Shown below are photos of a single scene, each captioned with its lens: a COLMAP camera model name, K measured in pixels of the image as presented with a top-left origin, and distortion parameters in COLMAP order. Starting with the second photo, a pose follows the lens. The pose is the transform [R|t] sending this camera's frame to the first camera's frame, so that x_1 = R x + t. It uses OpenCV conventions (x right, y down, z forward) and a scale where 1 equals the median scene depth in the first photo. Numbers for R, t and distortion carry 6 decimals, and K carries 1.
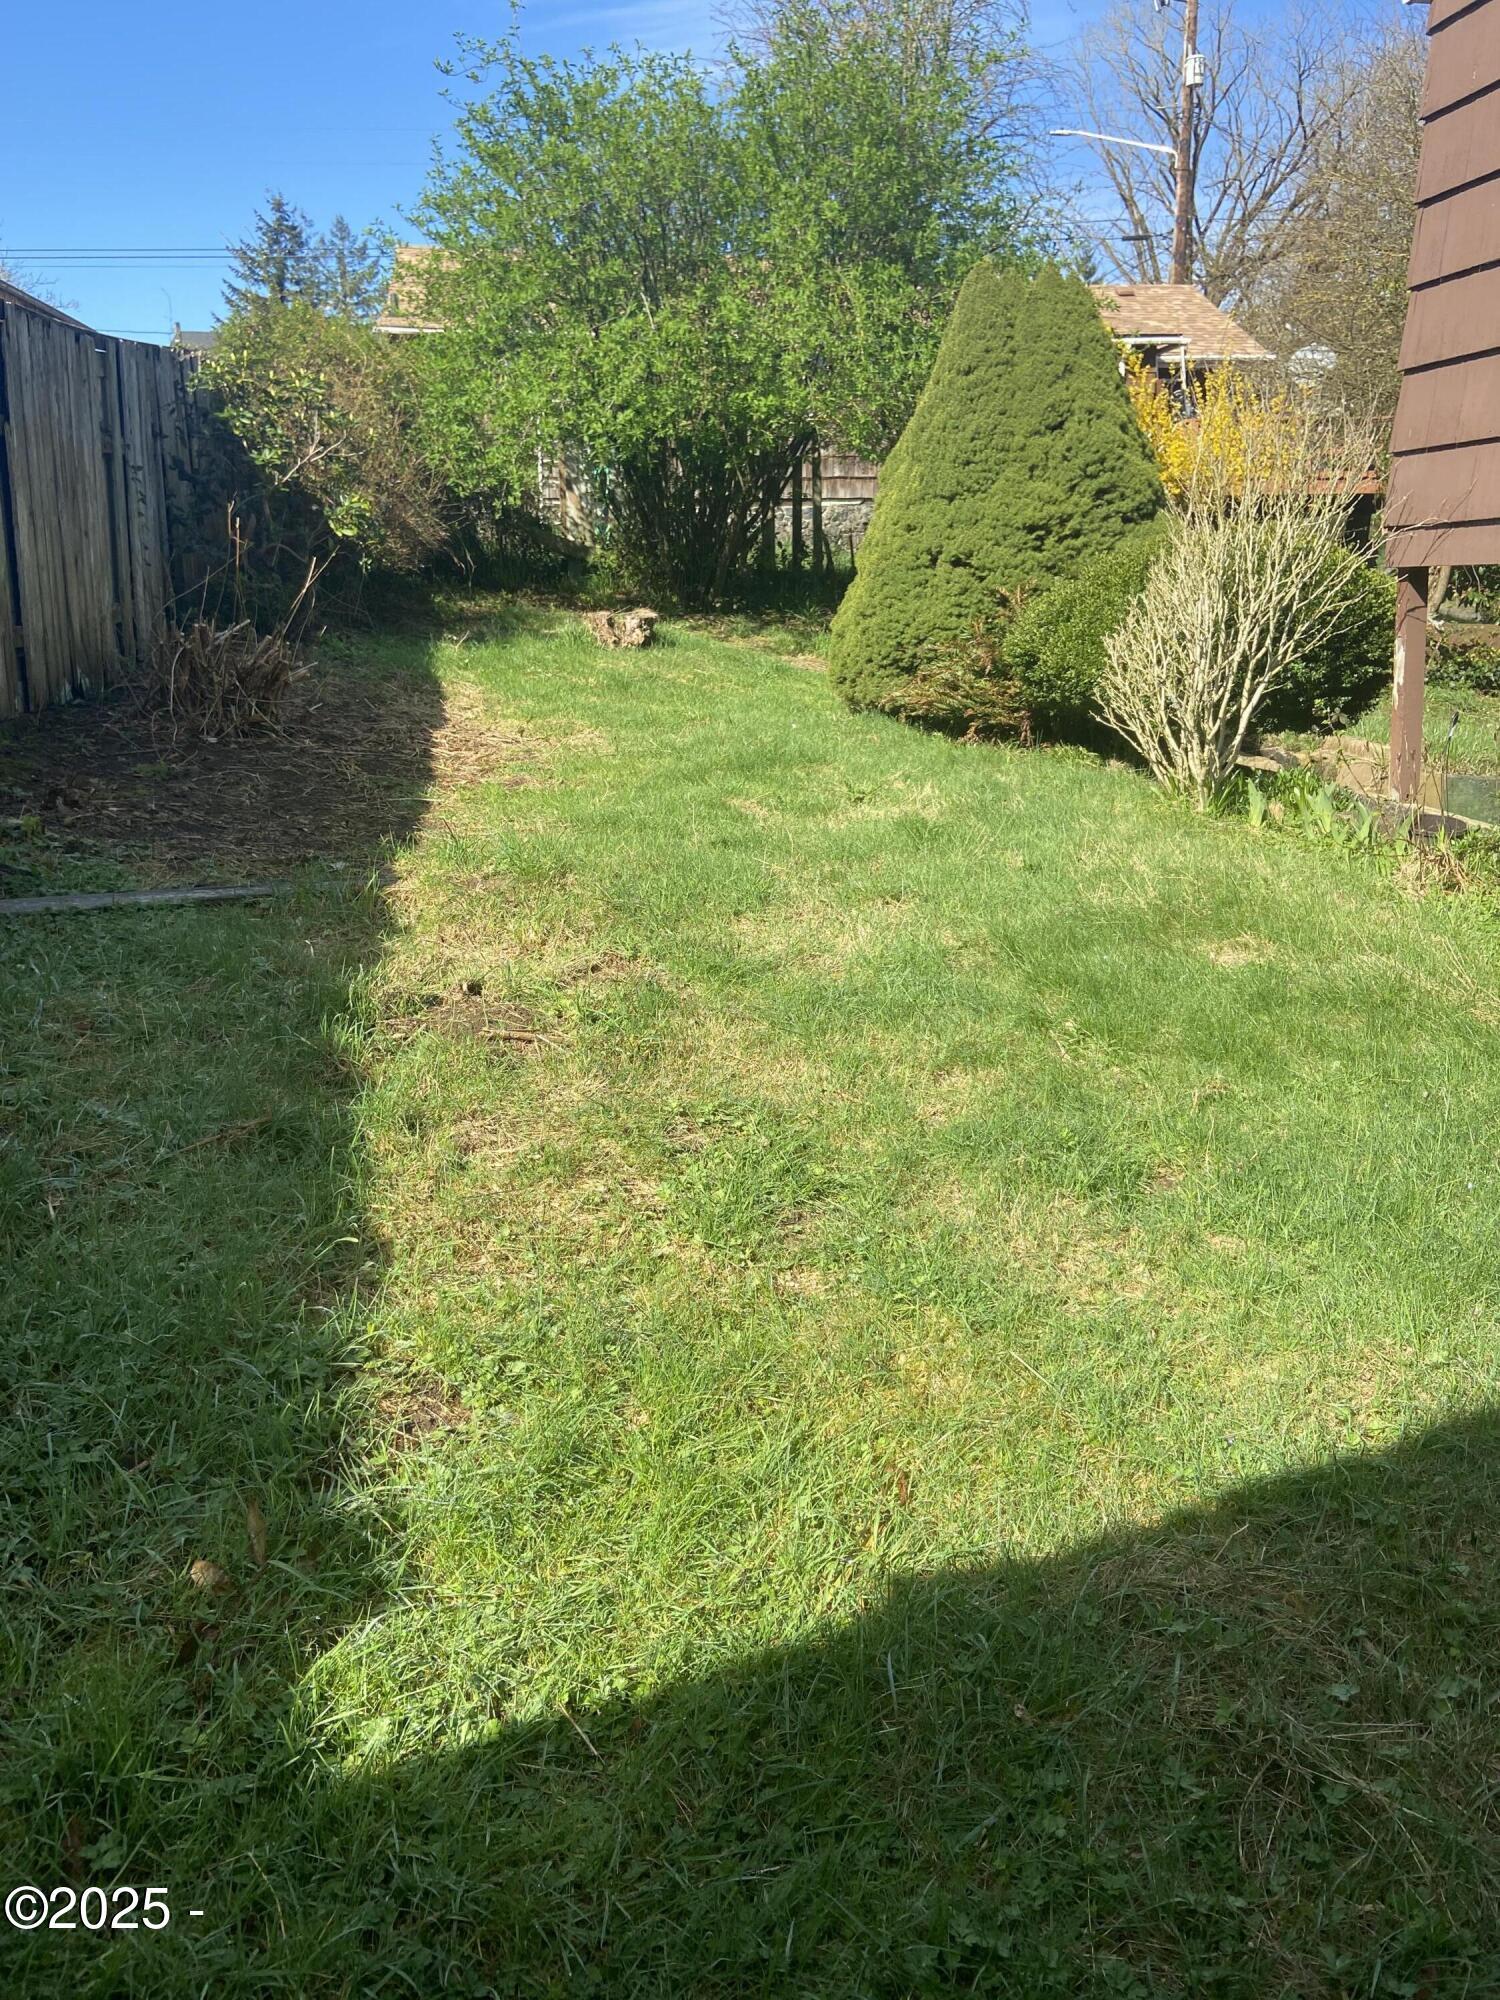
lens RADIAL K [[1510.7, 0, 743.5], [0, 1510.7, 996.0], [0, 0, 1]] dist [-0.012313, -0.008561]
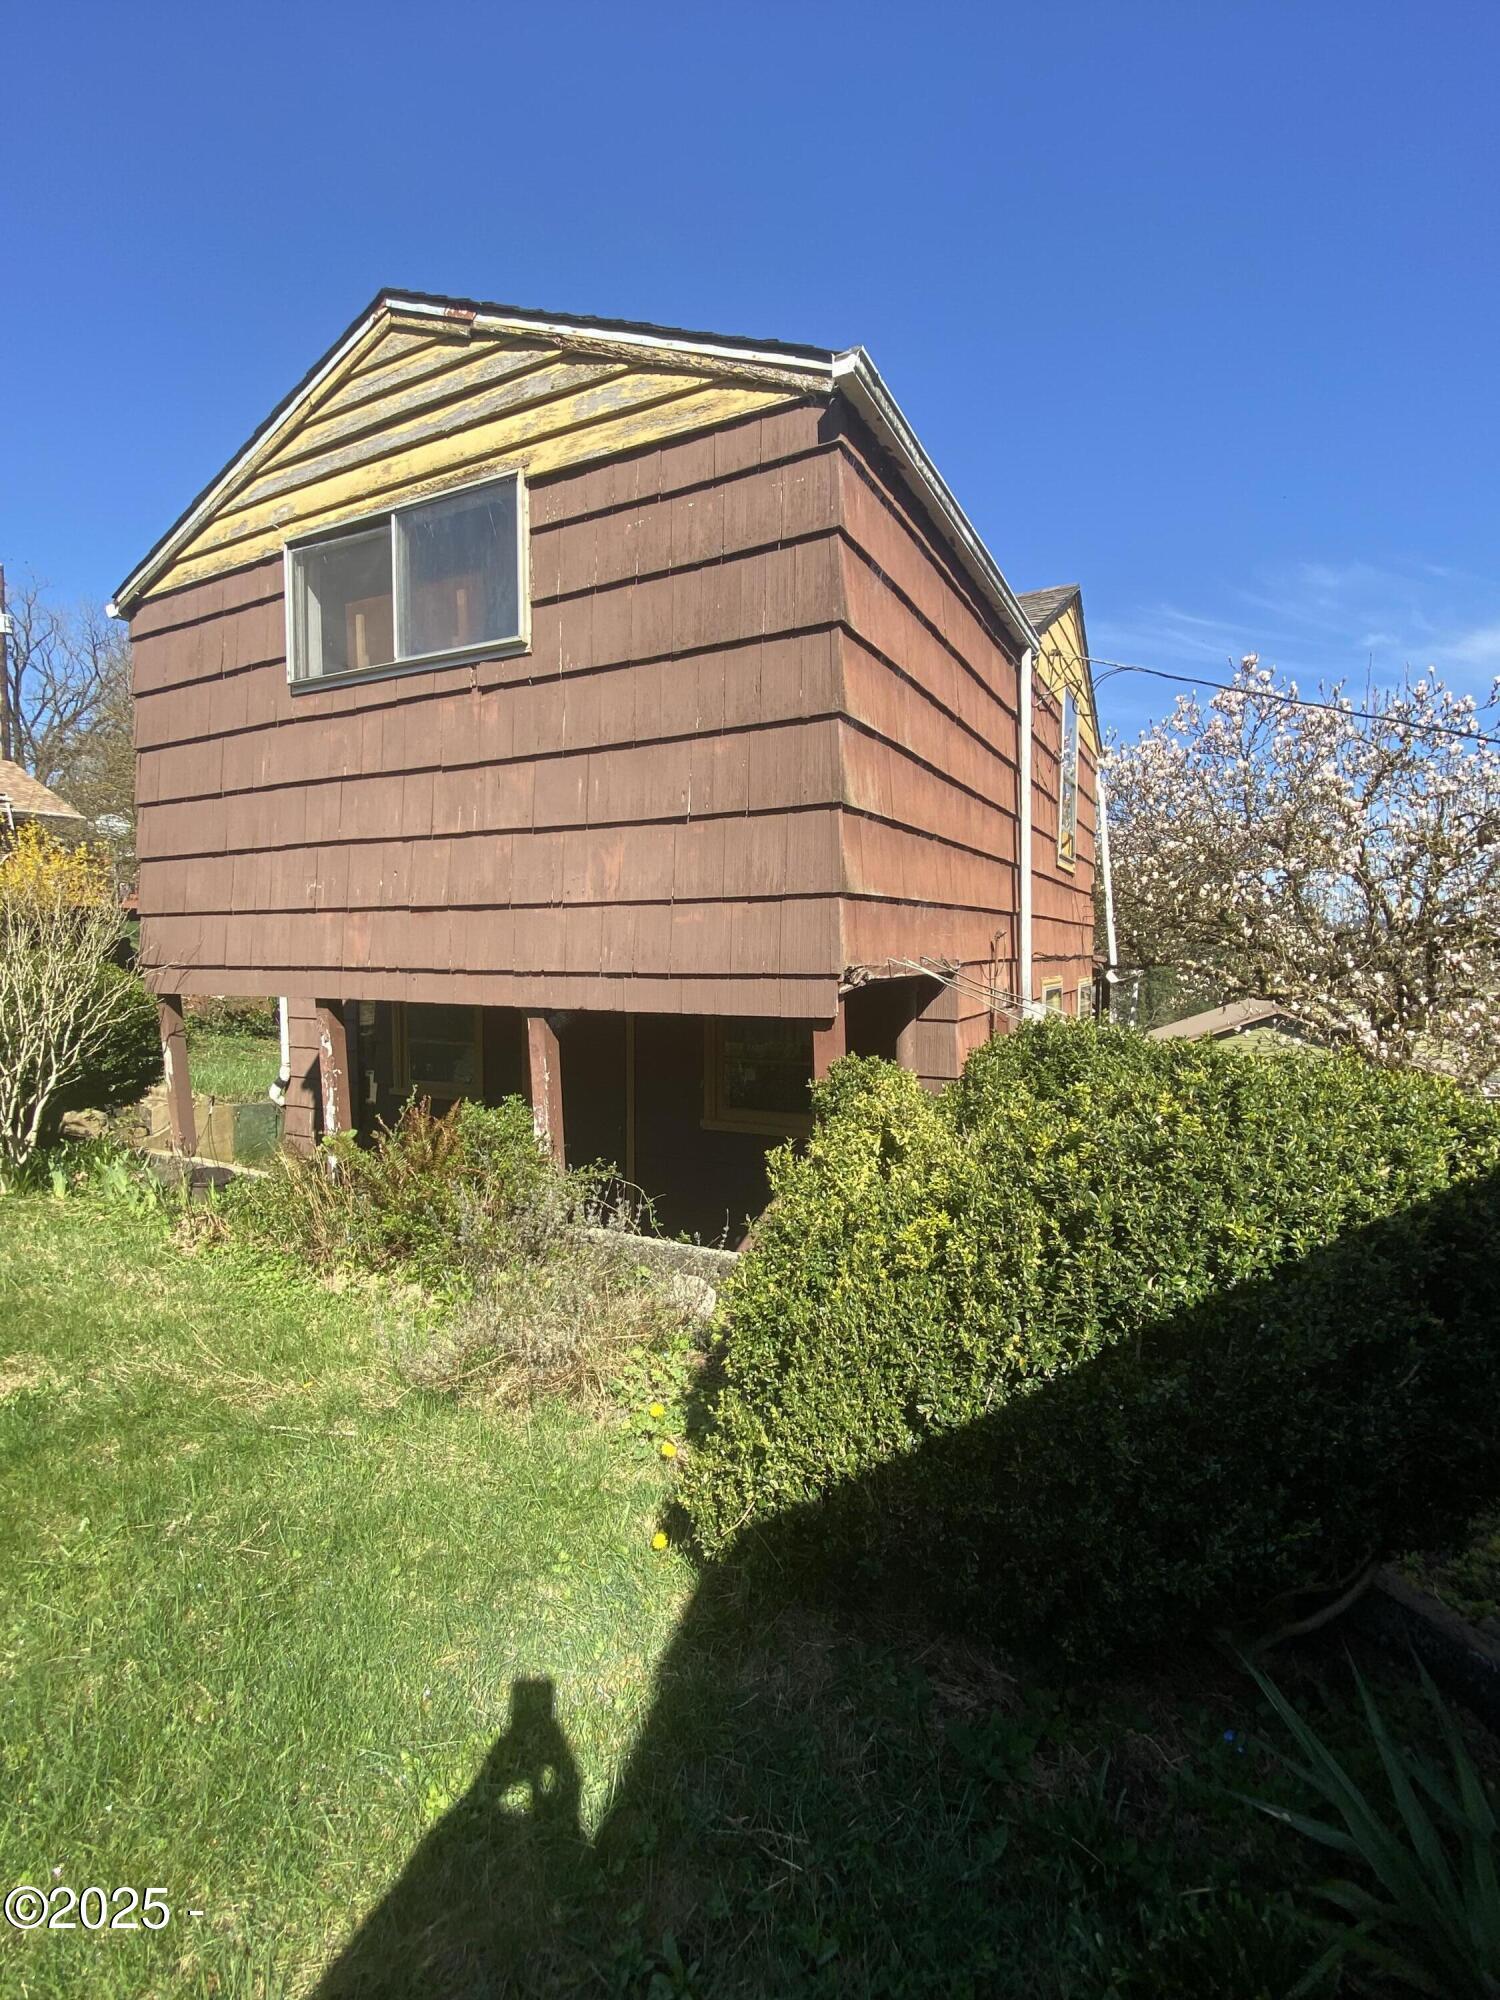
lens RADIAL K [[887.4, 0, 749.6], [0, 887.4, 1003.2], [0, 0, 1]] dist [-0.004053, -0.000287]
pose [[0.584258, -0.037335, 0.810708, 0.086025], [0.209322, 0.972075, -0.106087, -0.070348], [-0.784109, 0.231681, 0.575758, 0.094552]]
